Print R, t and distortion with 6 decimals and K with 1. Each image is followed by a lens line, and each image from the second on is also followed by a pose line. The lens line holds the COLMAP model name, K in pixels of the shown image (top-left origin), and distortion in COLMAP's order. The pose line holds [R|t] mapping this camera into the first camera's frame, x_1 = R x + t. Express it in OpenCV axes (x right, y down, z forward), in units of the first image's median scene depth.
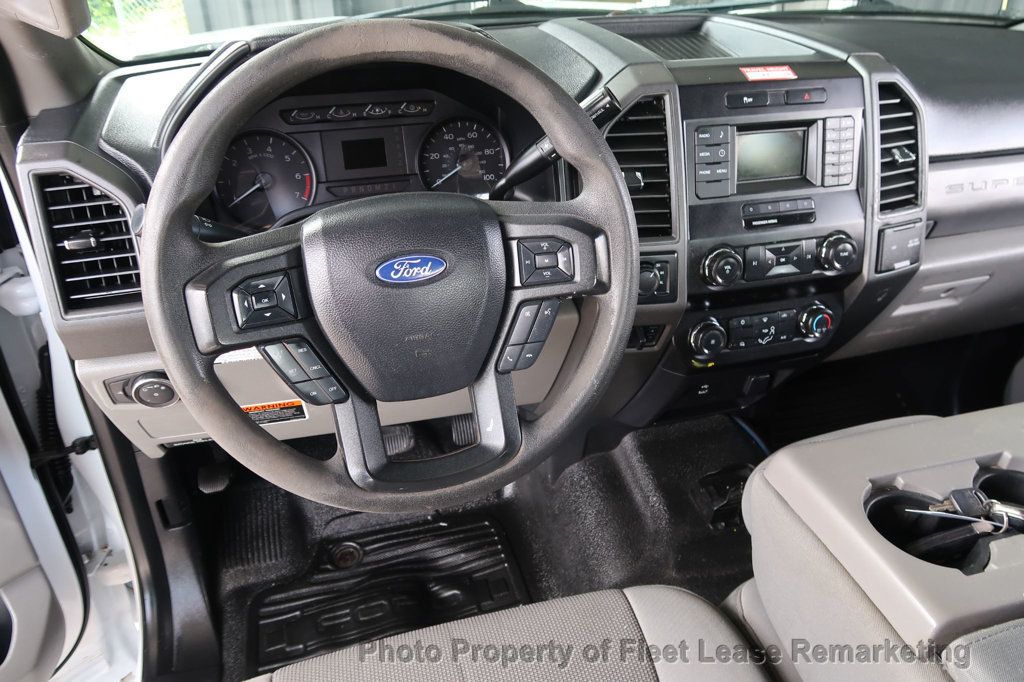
lens RADIAL K [[710.1, 0, 511.1], [0, 710.1, 338.8], [0, 0, 1]] dist [-0.034718, 0.023808]
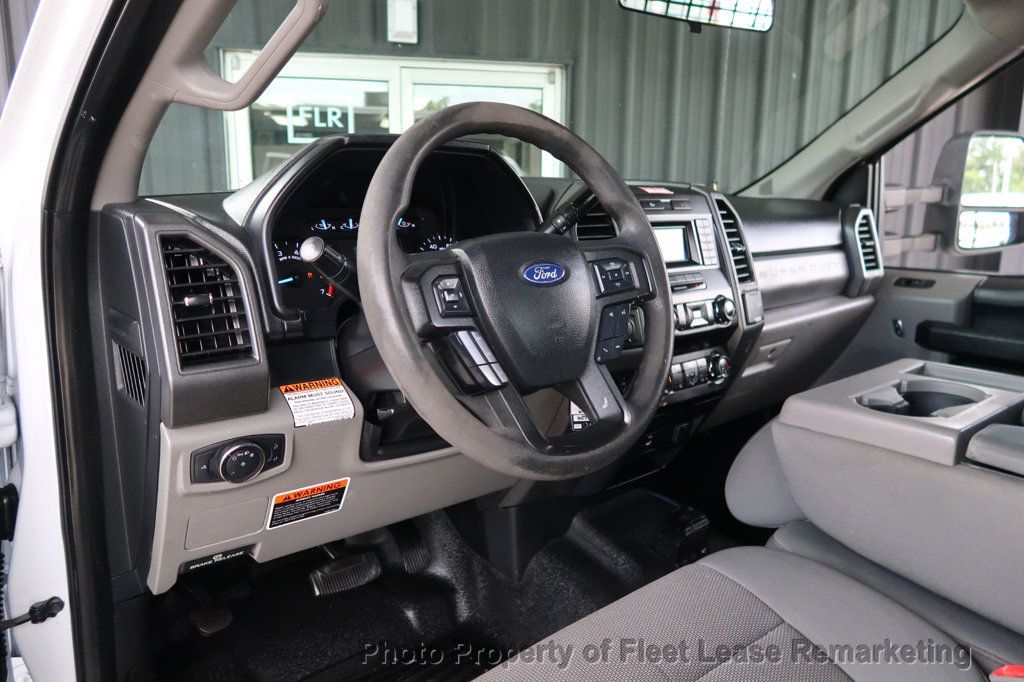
lens RADIAL K [[710.1, 0, 505.7], [0, 710.1, 331.6], [0, 0, 1]] dist [-0.034718, 0.023808]
pose [[0.914380, -0.077295, 0.397411, -0.478525], [0.211596, 0.928109, -0.306335, 0.249823], [-0.345163, 0.364197, 0.864999, -0.031630]]
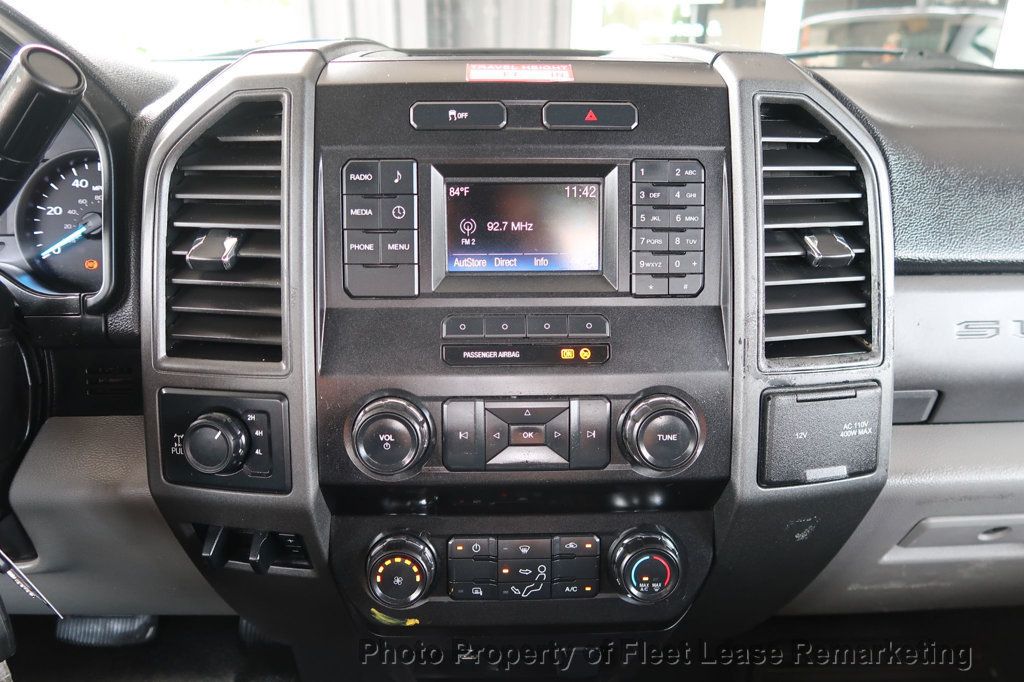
lens RADIAL K [[710.1, 0, 512.8], [0, 710.1, 342.3], [0, 0, 1]] dist [-0.034718, 0.023808]
pose [[0.969917, 0.088514, -0.226776, 0.467766], [-0.126640, 0.979041, -0.159501, -0.092673], [0.207905, 0.183421, 0.960798, 0.504302]]
